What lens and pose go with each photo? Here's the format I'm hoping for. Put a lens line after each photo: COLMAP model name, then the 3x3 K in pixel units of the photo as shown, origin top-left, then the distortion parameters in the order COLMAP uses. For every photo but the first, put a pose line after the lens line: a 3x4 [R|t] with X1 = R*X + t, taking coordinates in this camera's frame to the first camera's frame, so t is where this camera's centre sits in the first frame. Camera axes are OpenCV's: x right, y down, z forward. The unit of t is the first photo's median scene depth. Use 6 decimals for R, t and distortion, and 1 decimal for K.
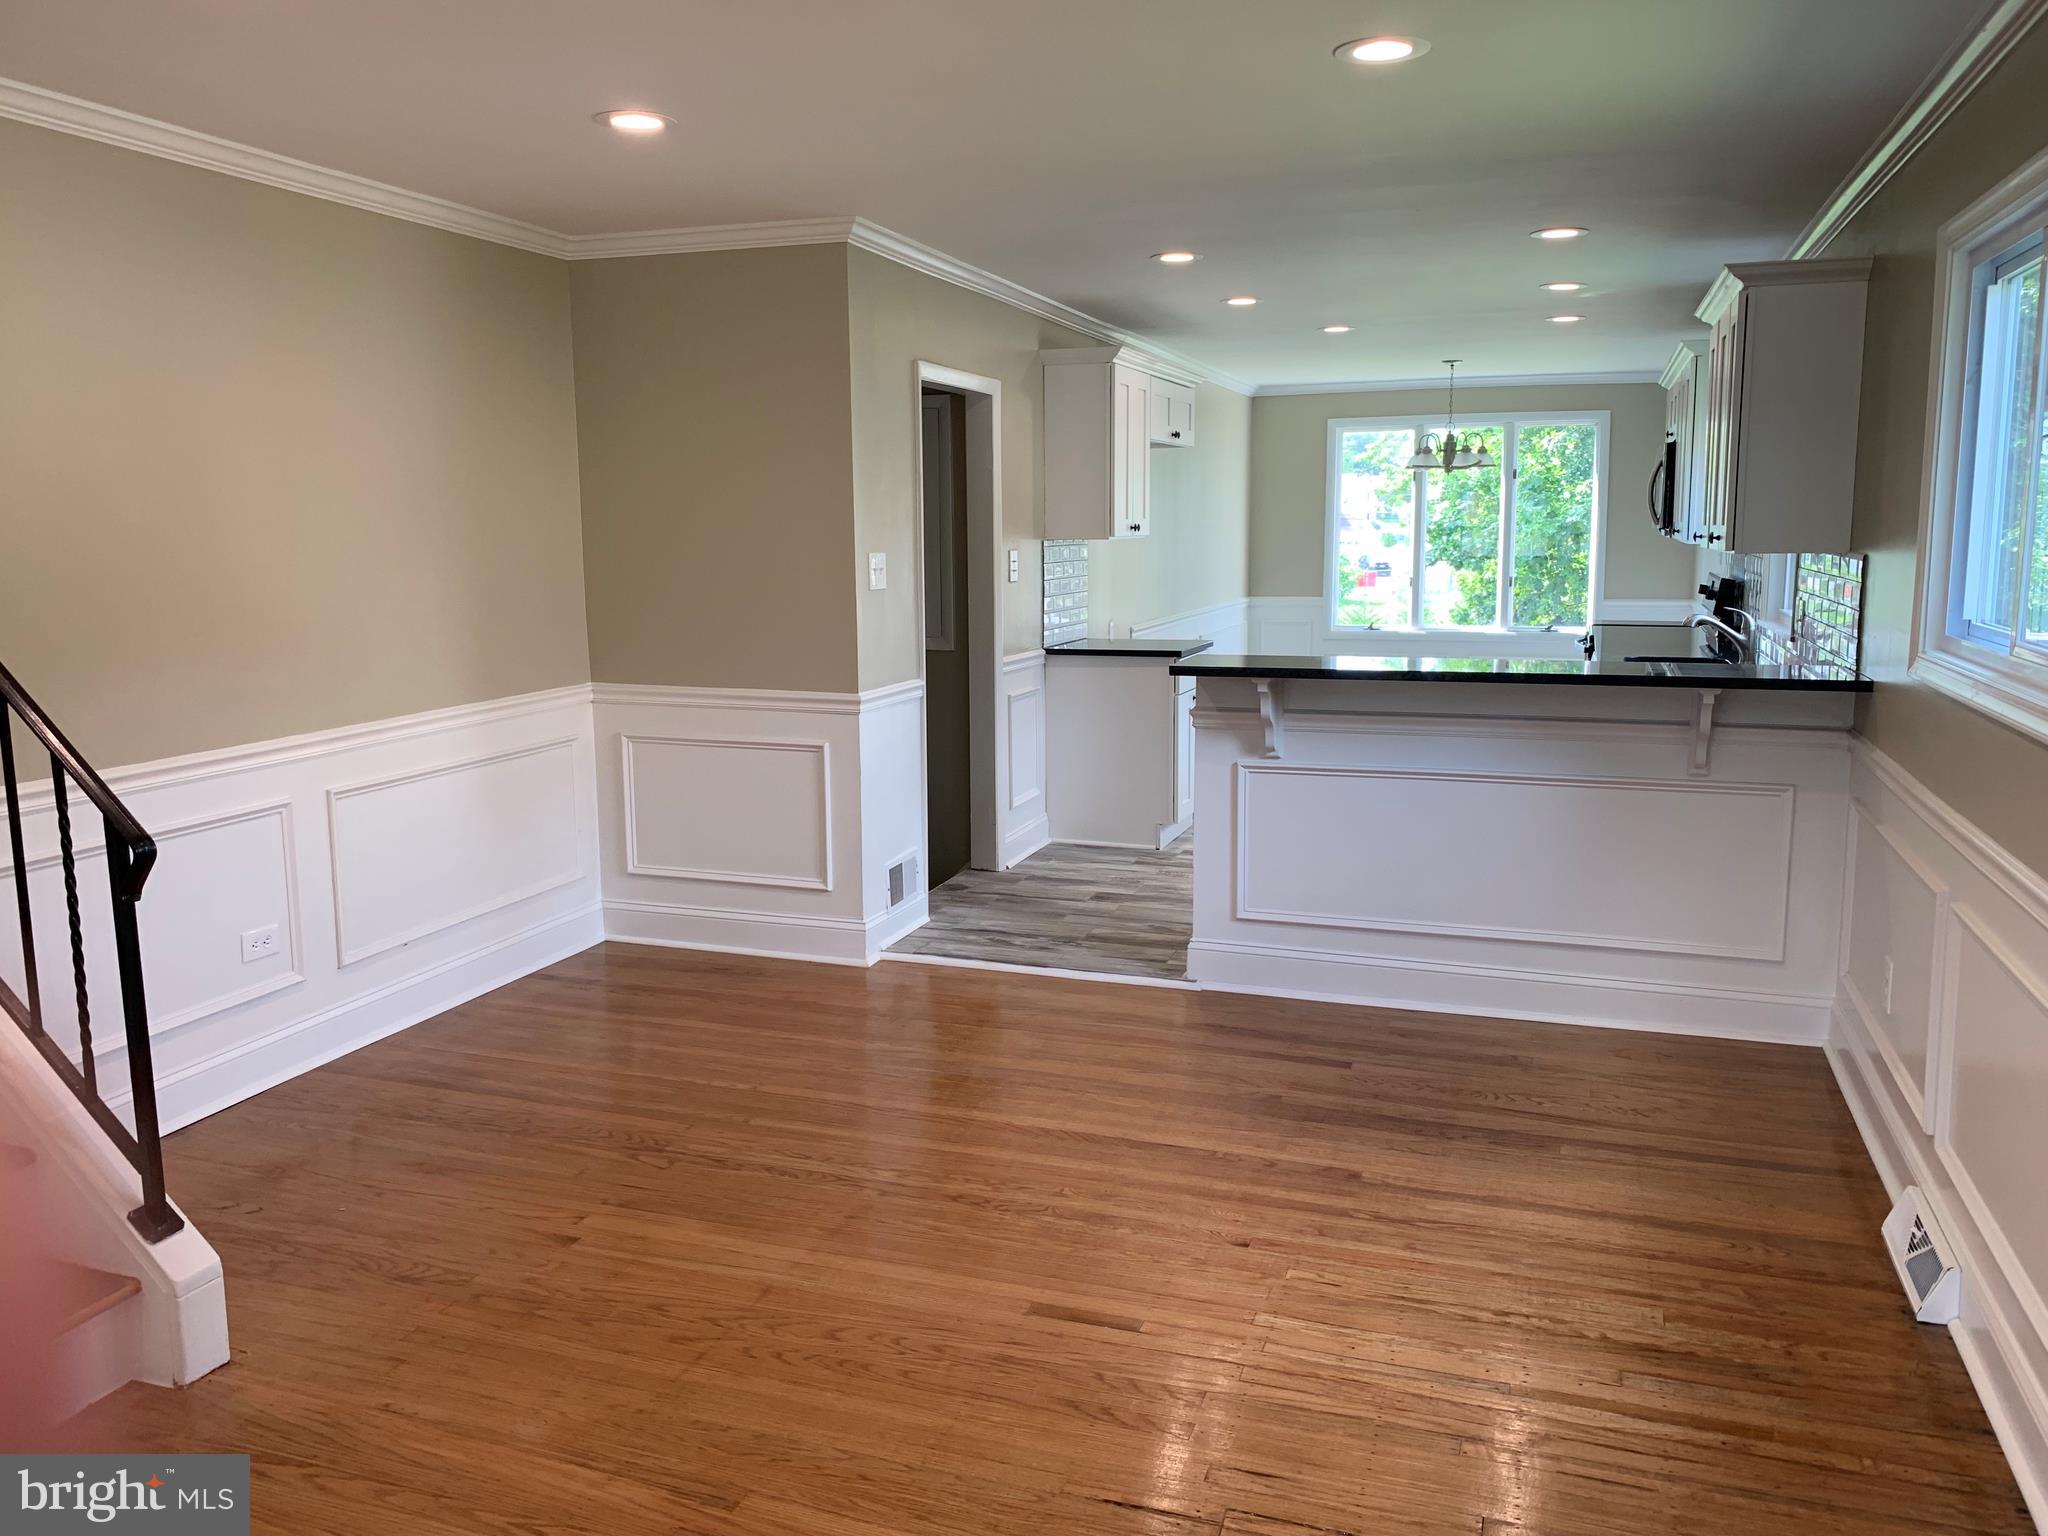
lens RADIAL K [[1591.0, 0, 1025.4], [0, 1591.0, 754.3], [0, 0, 1]] dist [0.037180, -0.019823]
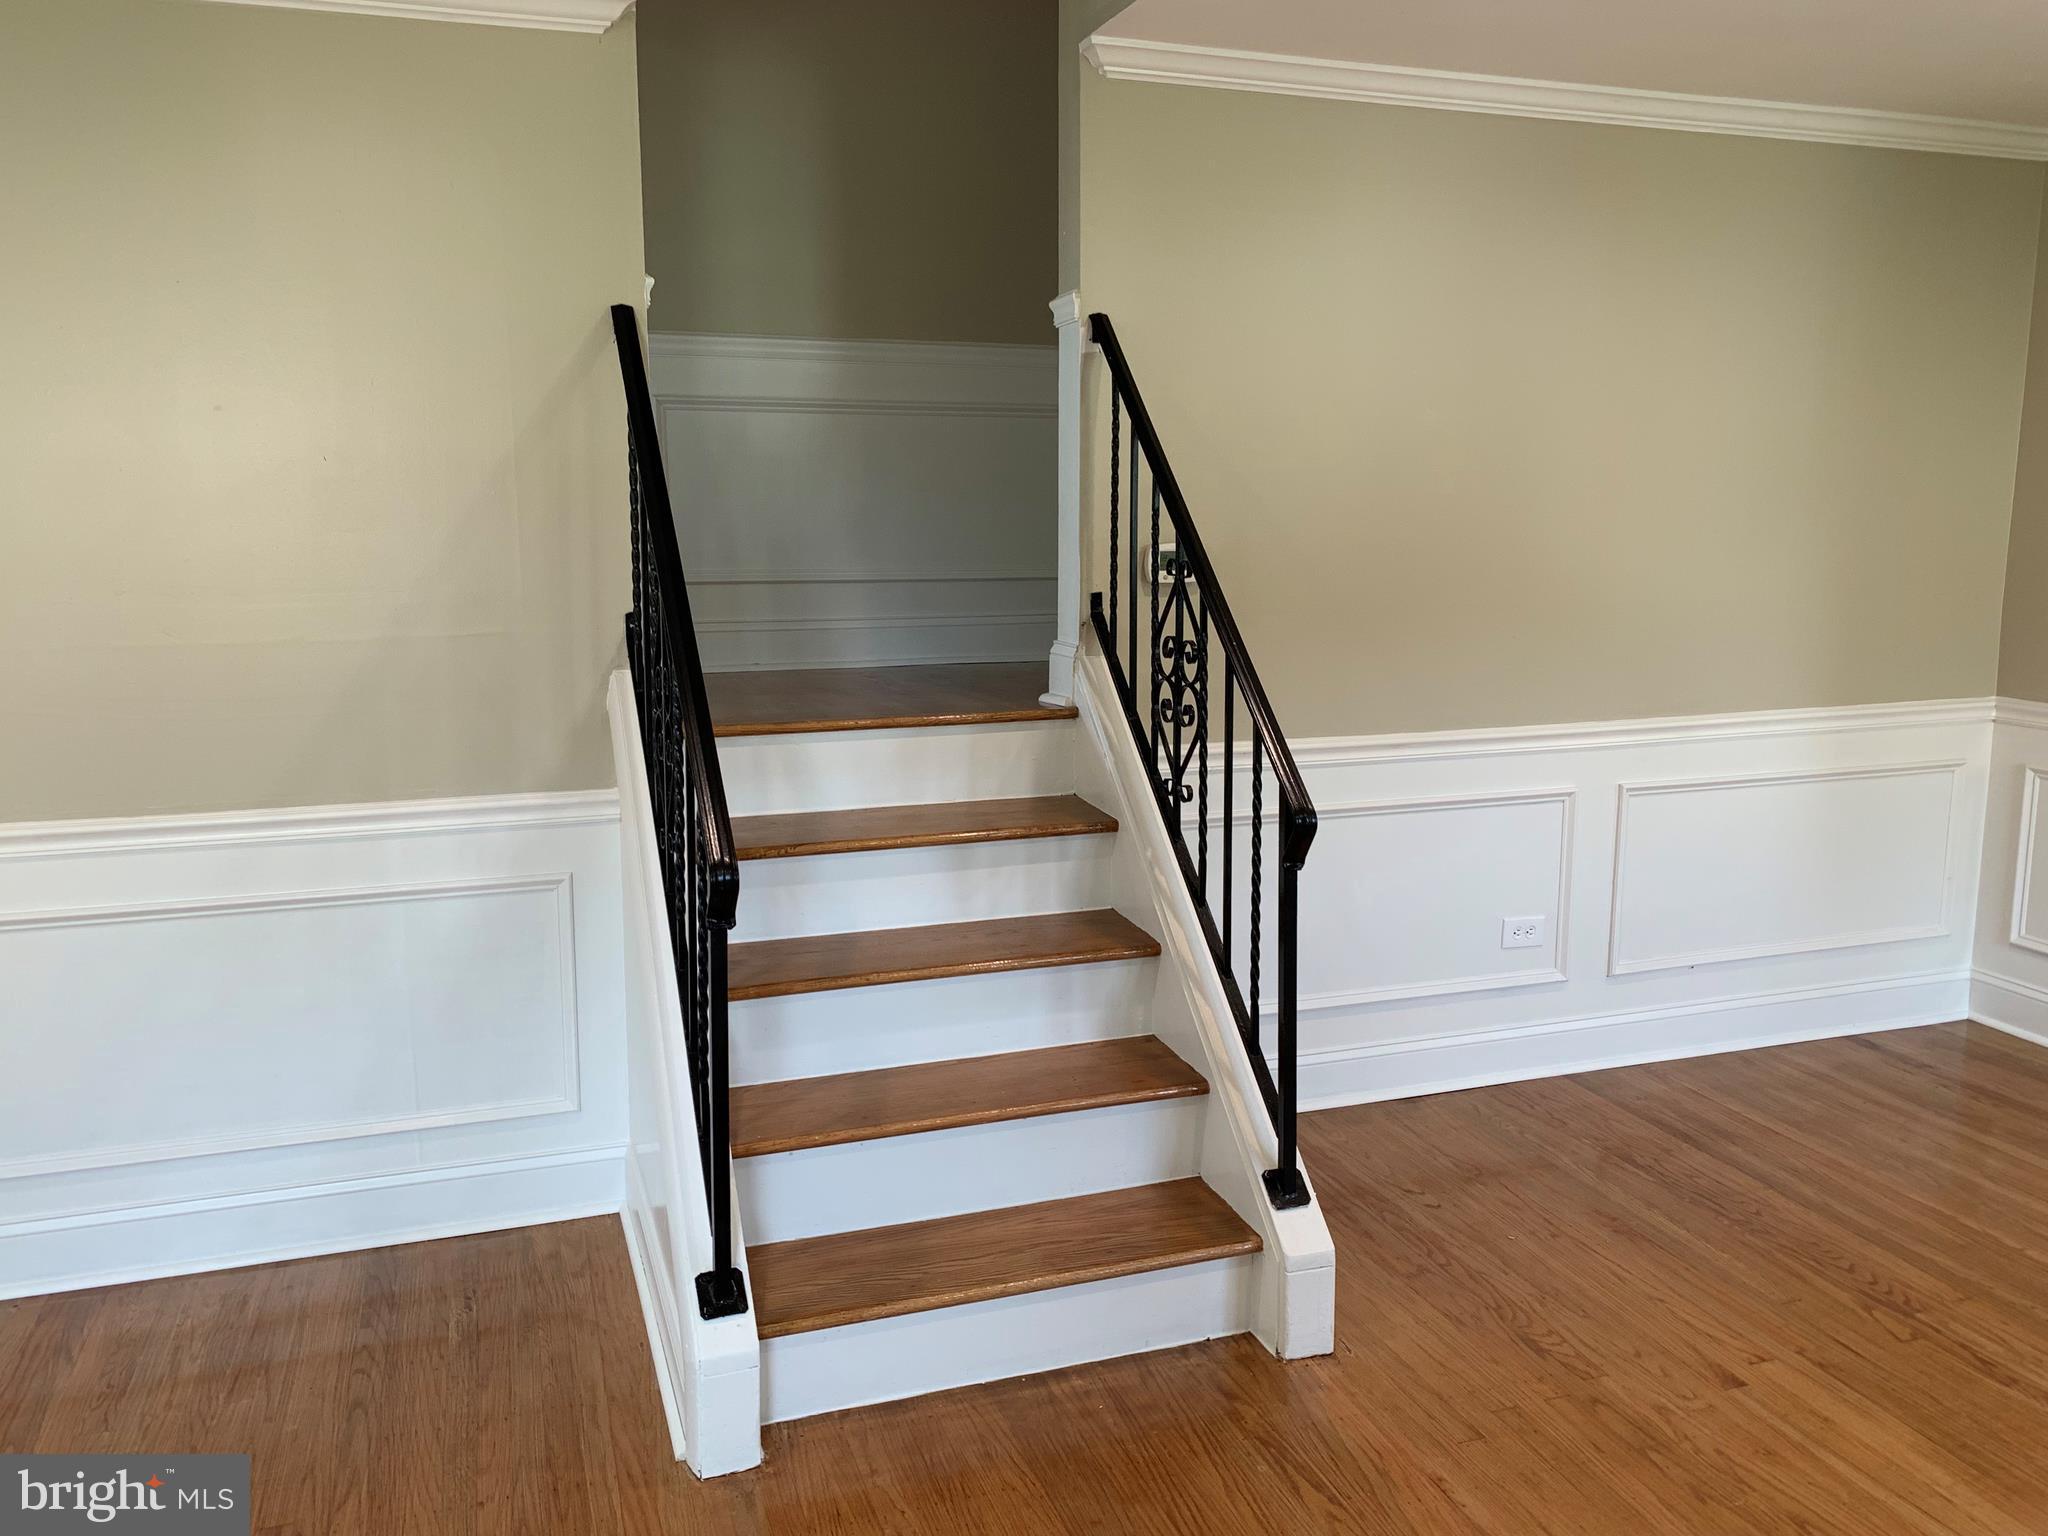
lens RADIAL K [[1591.0, 0, 1026.2], [0, 1591.0, 752.9], [0, 0, 1]] dist [0.037180, -0.019823]
pose [[0.619326, 0.131309, -0.774076, 0.072512], [-0.118923, 0.990229, 0.072828, -0.025279], [0.776075, 0.046952, 0.628890, 0.170867]]
